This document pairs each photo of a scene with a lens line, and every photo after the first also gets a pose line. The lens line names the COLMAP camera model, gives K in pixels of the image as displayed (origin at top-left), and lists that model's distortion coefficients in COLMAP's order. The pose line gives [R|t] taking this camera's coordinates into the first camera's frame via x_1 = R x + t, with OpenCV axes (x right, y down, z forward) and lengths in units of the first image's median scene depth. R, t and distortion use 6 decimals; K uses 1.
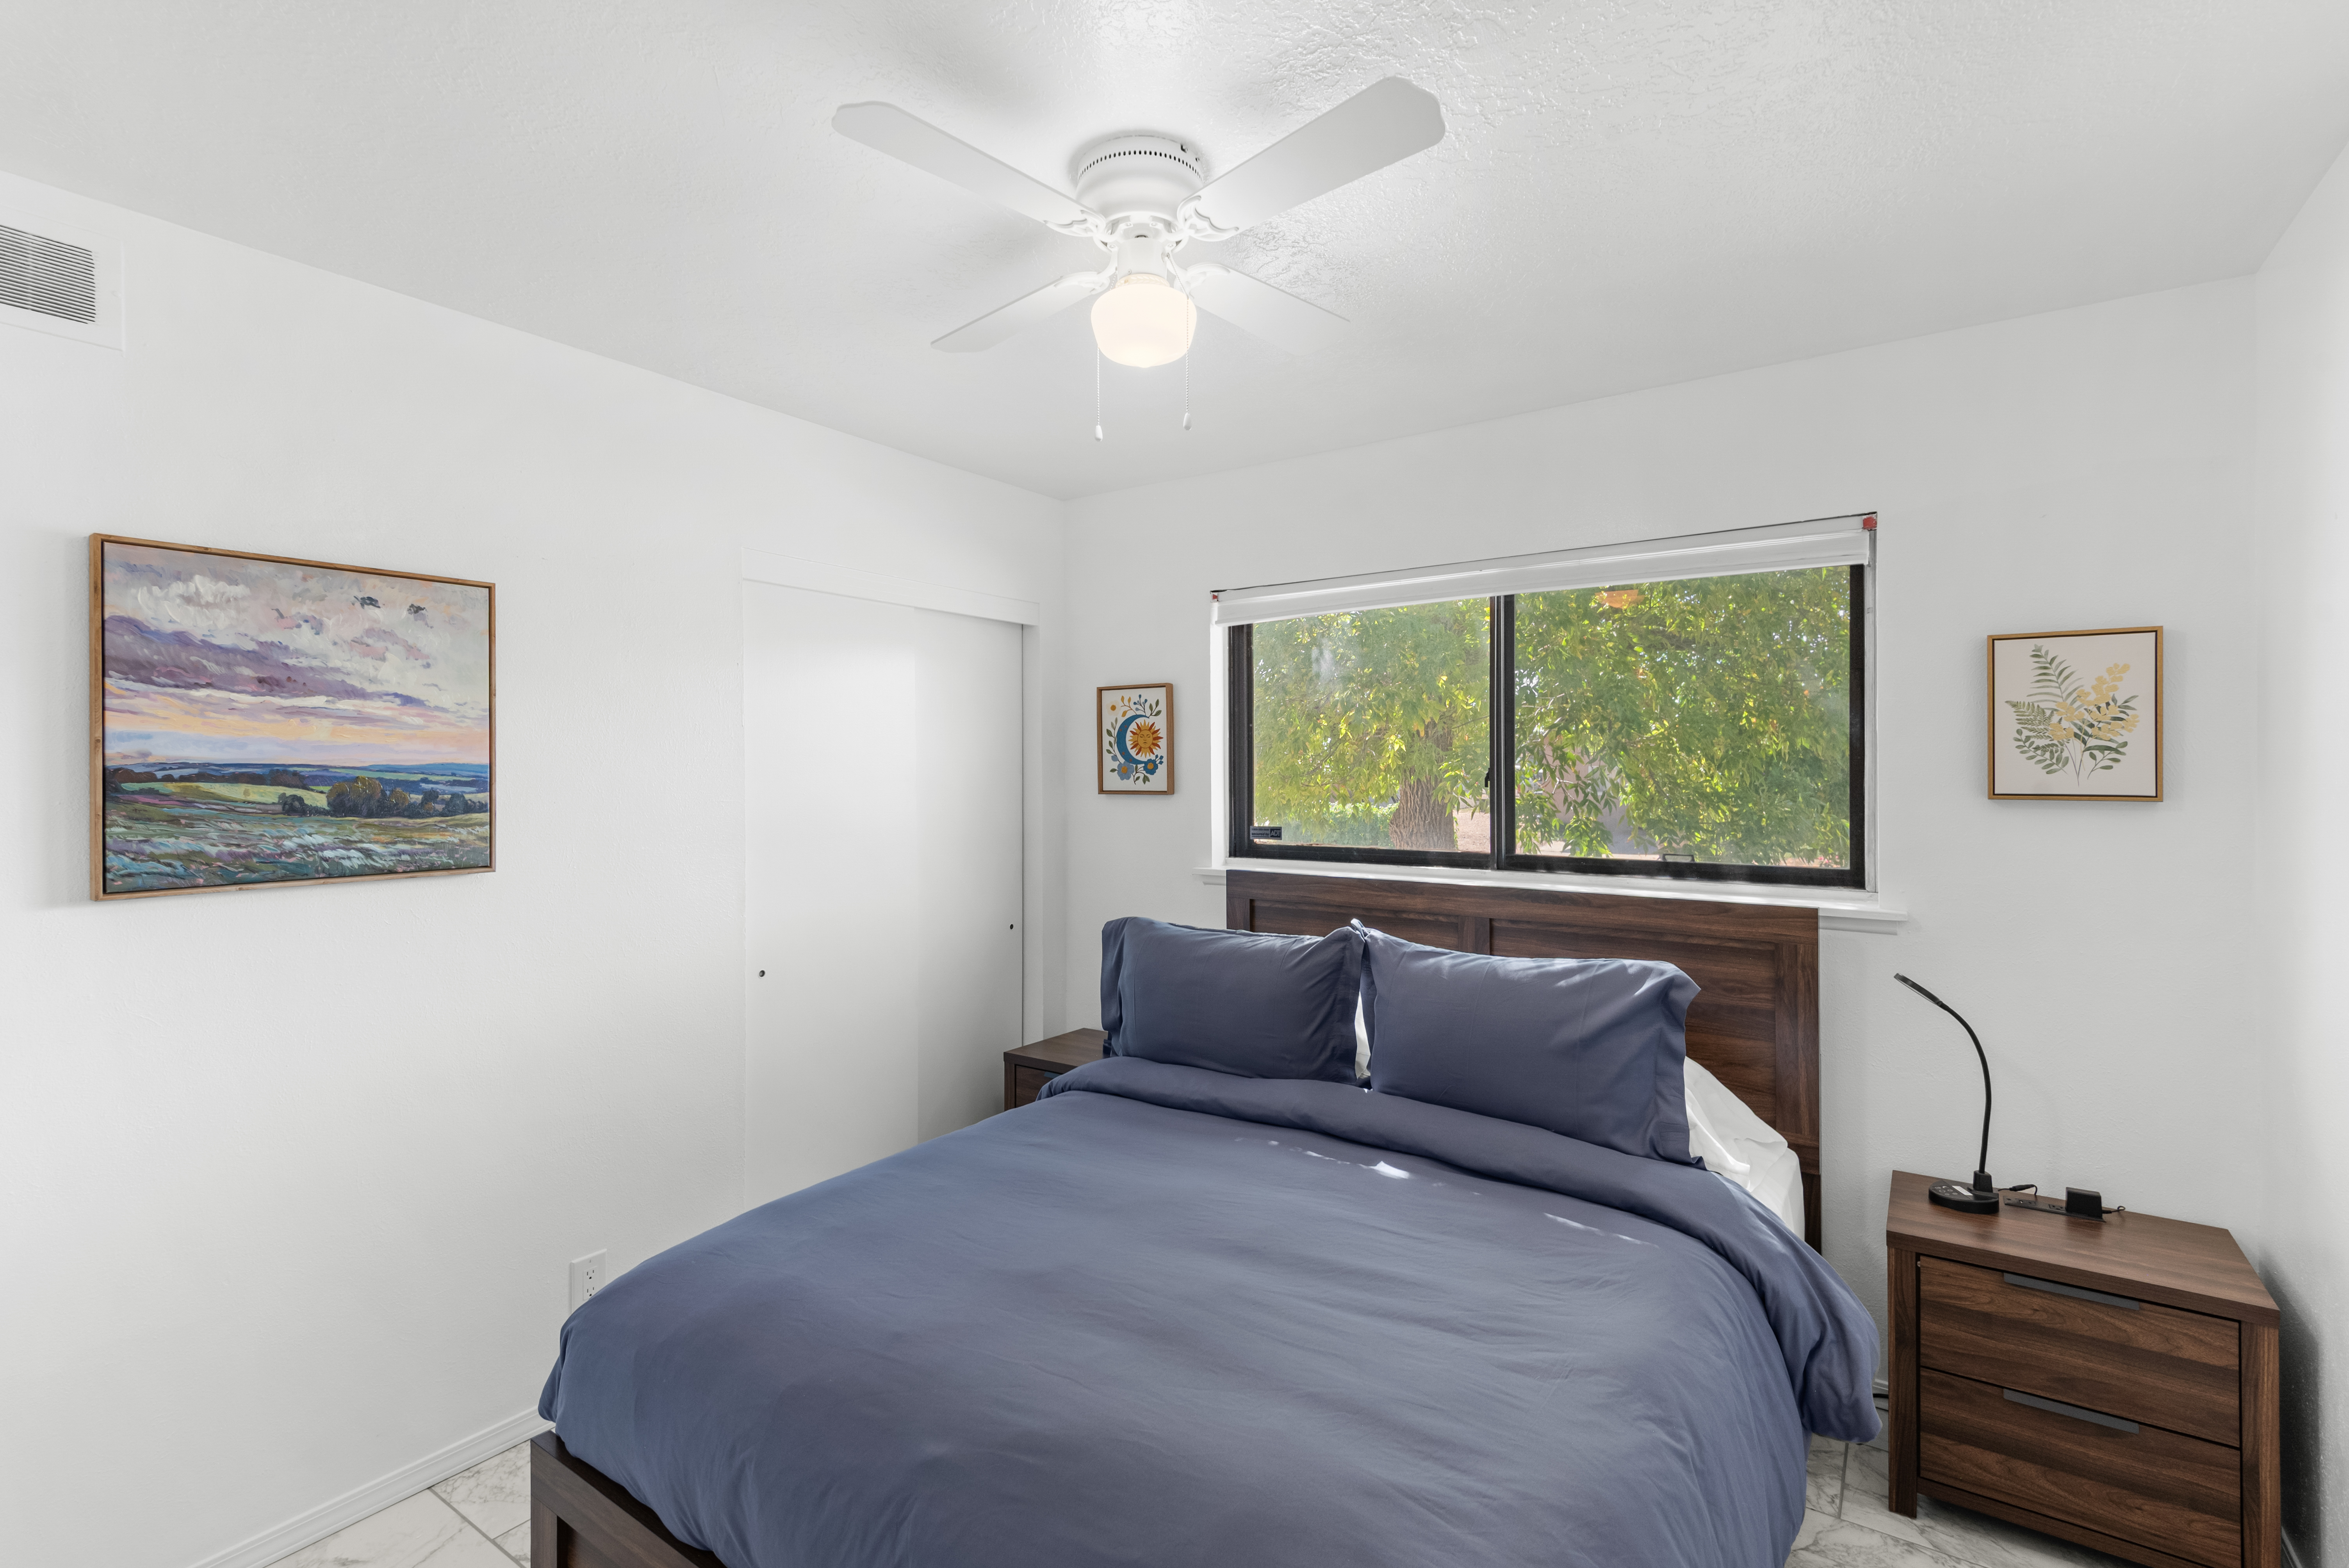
lens RADIAL K [[1071.5, 0, 1173.5], [0, 1071.5, 779.8], [0, 0, 1]] dist [0.012384, -0.005662]
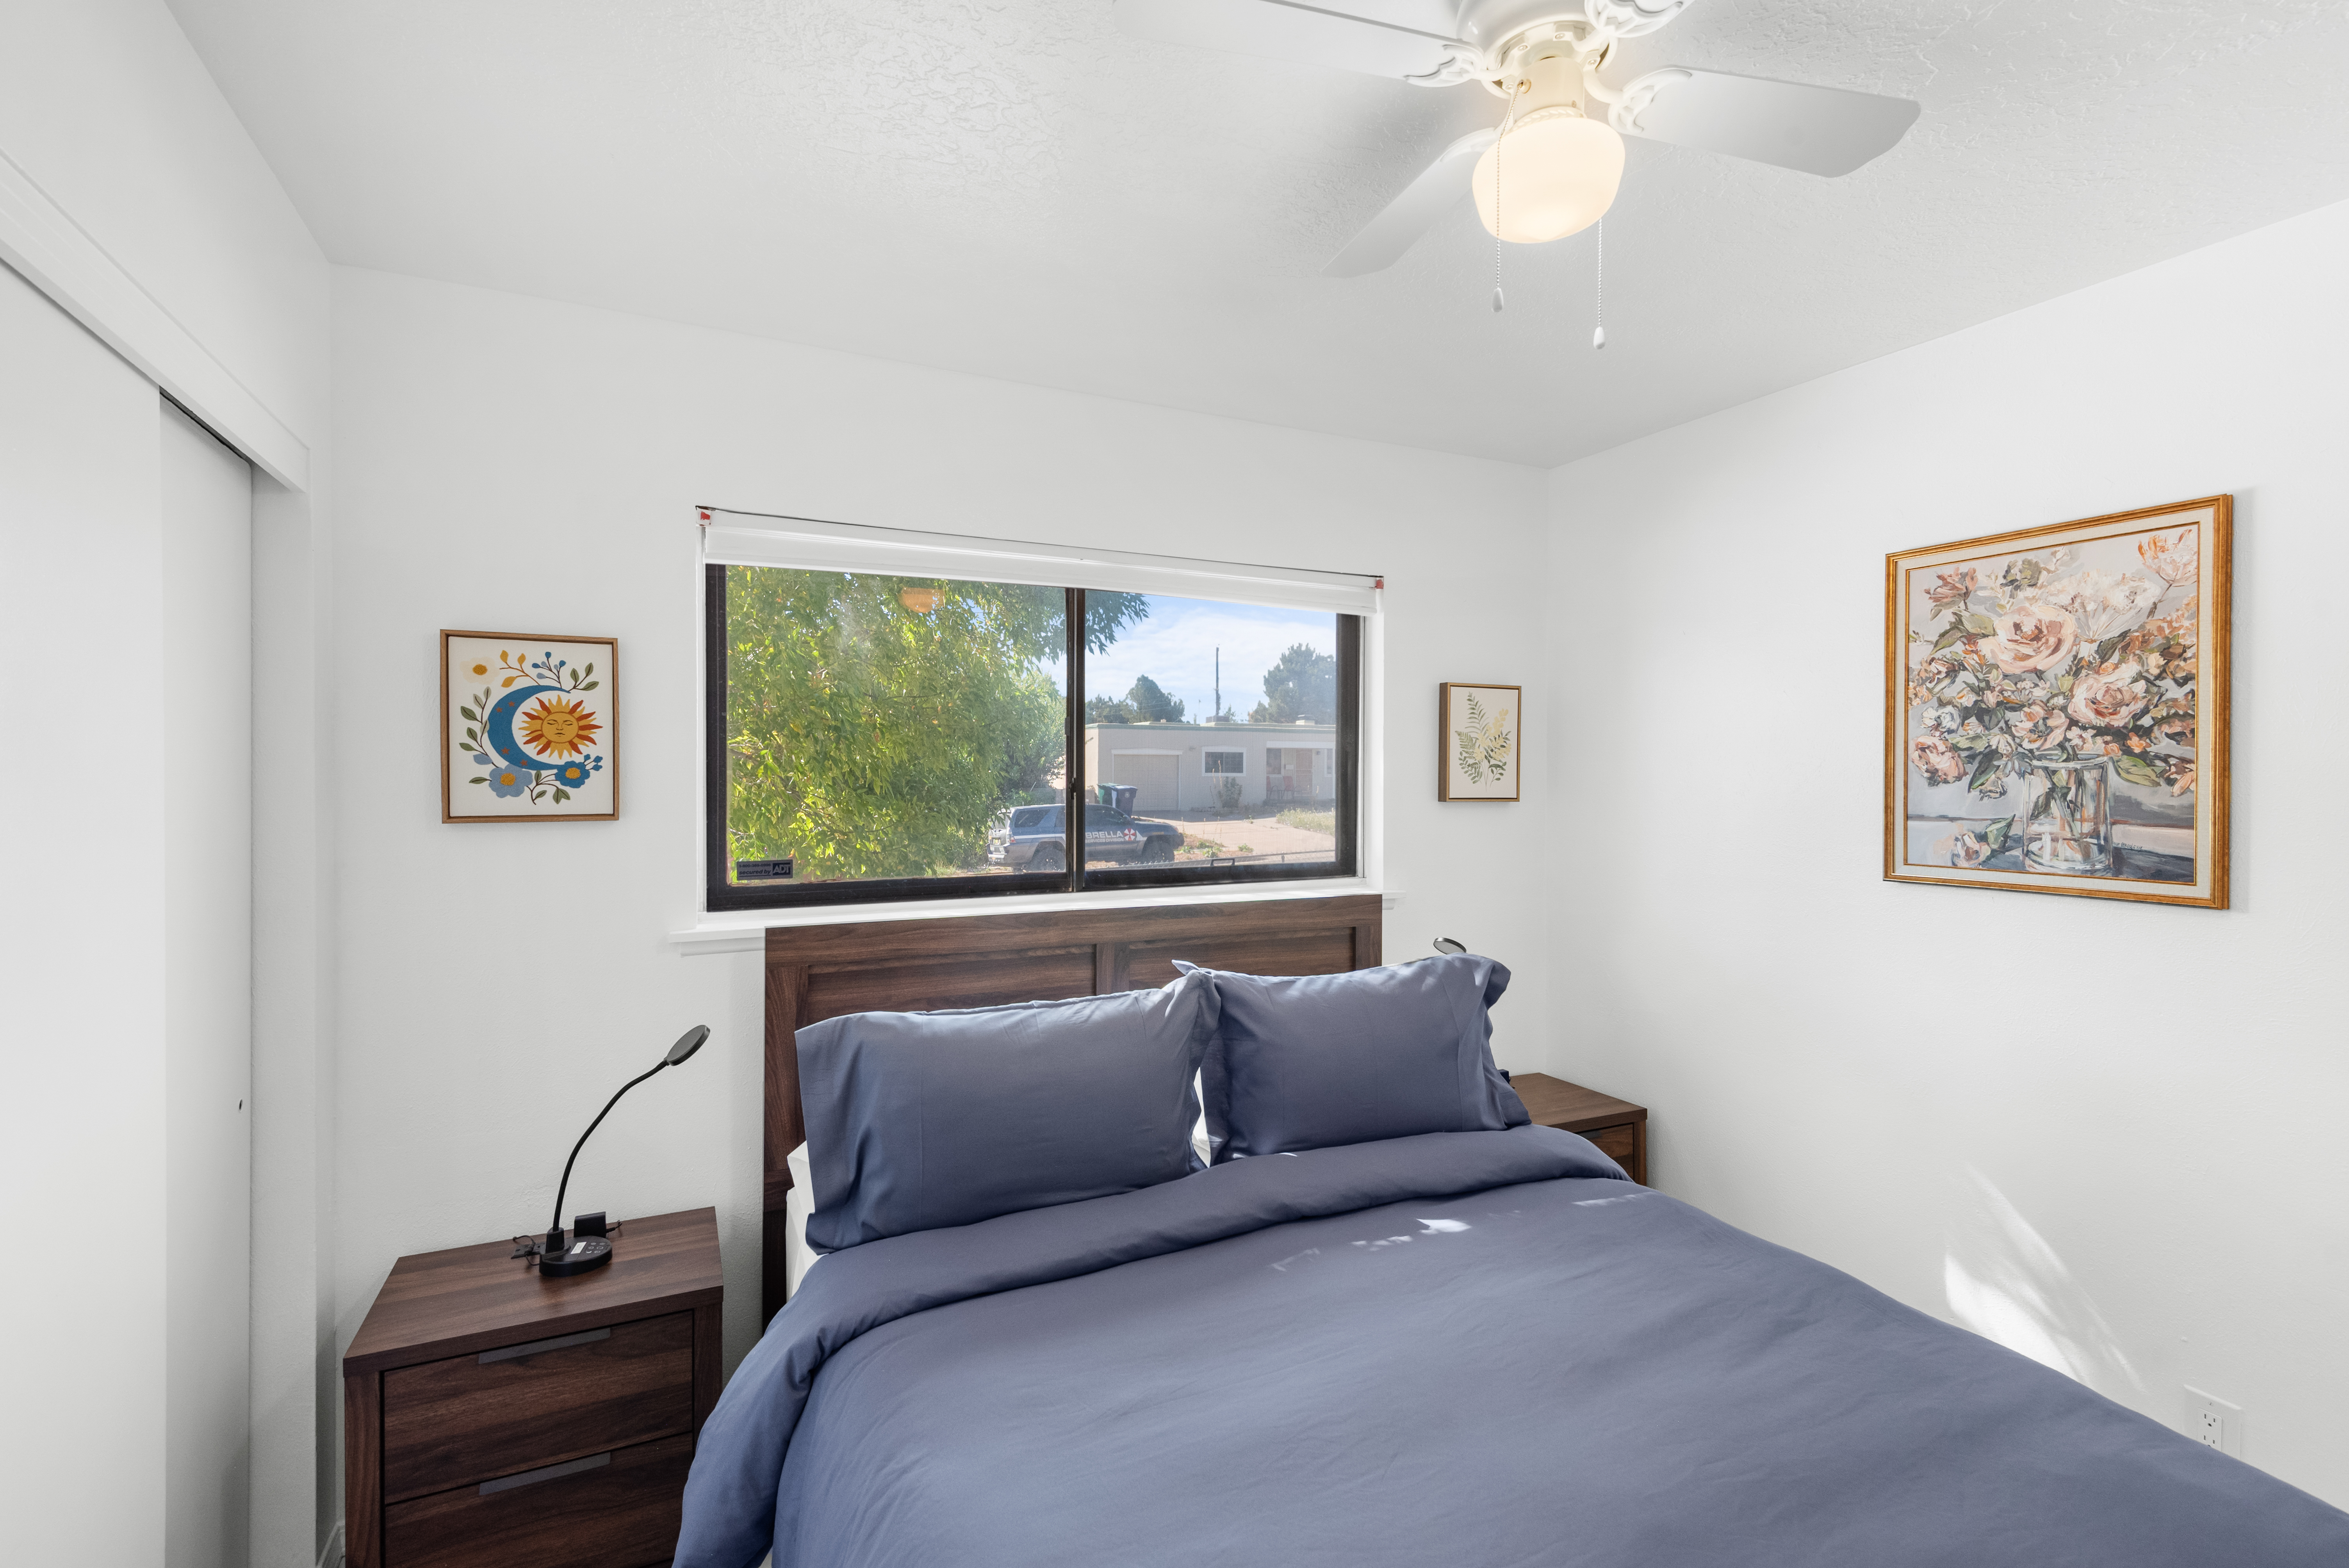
lens RADIAL K [[1071.5, 0, 1133.3], [0, 1071.5, 785.5], [0, 0, 1]] dist [0.012384, -0.005662]
pose [[0.481317, -0.009250, 0.876498, -0.398430], [0.003344, 0.999956, 0.008717, -0.010128], [-0.876540, -0.001265, 0.481327, 0.437042]]
